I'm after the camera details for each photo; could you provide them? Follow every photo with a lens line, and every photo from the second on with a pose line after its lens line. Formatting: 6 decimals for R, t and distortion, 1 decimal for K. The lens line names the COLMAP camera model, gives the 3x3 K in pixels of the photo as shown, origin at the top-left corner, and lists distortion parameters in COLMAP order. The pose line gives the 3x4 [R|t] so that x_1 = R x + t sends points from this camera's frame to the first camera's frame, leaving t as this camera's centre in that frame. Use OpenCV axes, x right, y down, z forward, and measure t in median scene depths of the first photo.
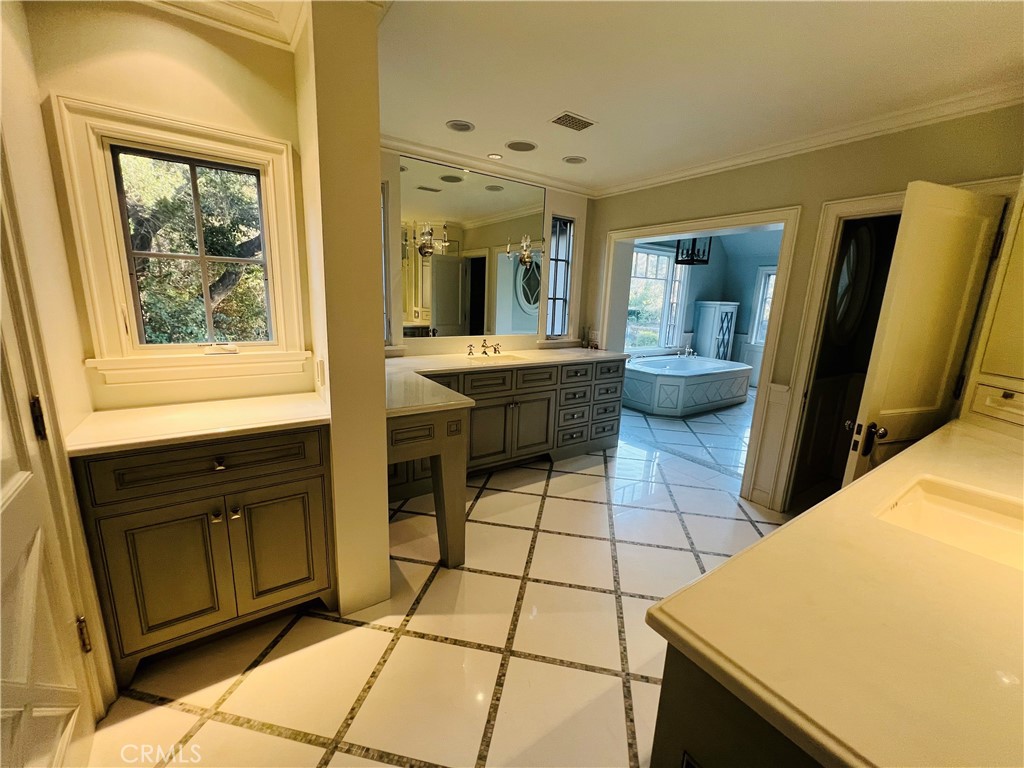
lens RADIAL K [[412.9, 0, 507.7], [0, 412.9, 383.2], [0, 0, 1]] dist [-0.002793, -0.000069]
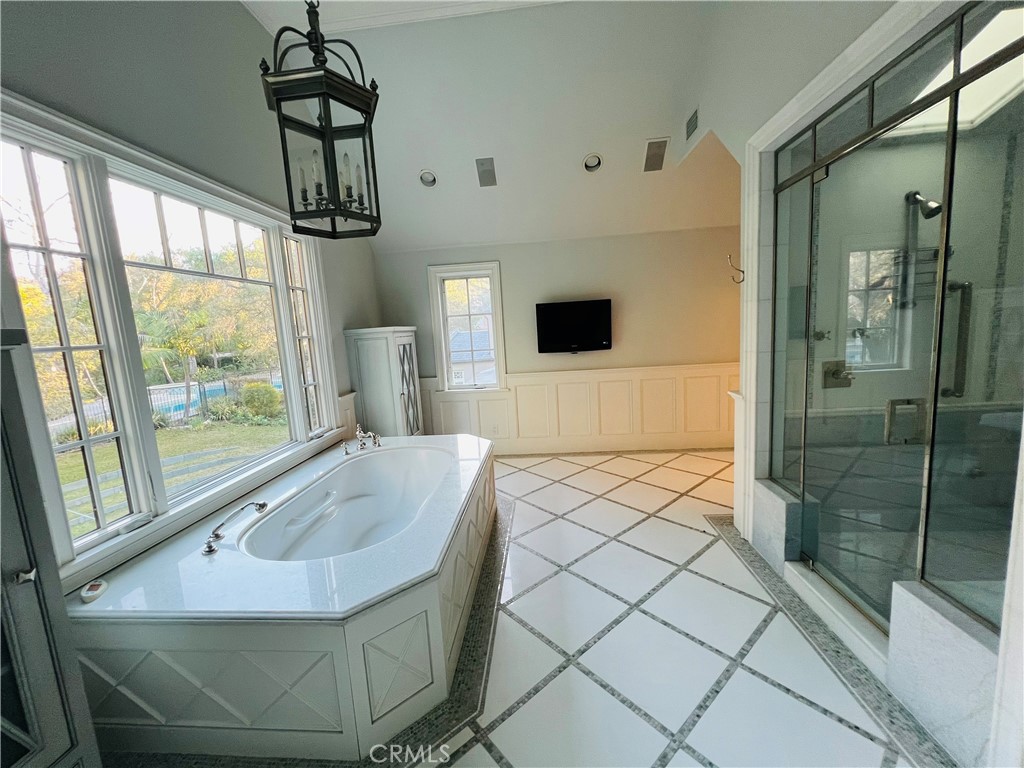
lens RADIAL K [[412.9, 0, 505.1], [0, 412.9, 384.6], [0, 0, 1]] dist [-0.002793, -0.000069]
pose [[0.631620, -0.182871, 0.753402, 0.192144], [0.246028, 0.968832, 0.028902, -0.102689], [-0.735205, 0.167103, 0.656925, 0.544424]]
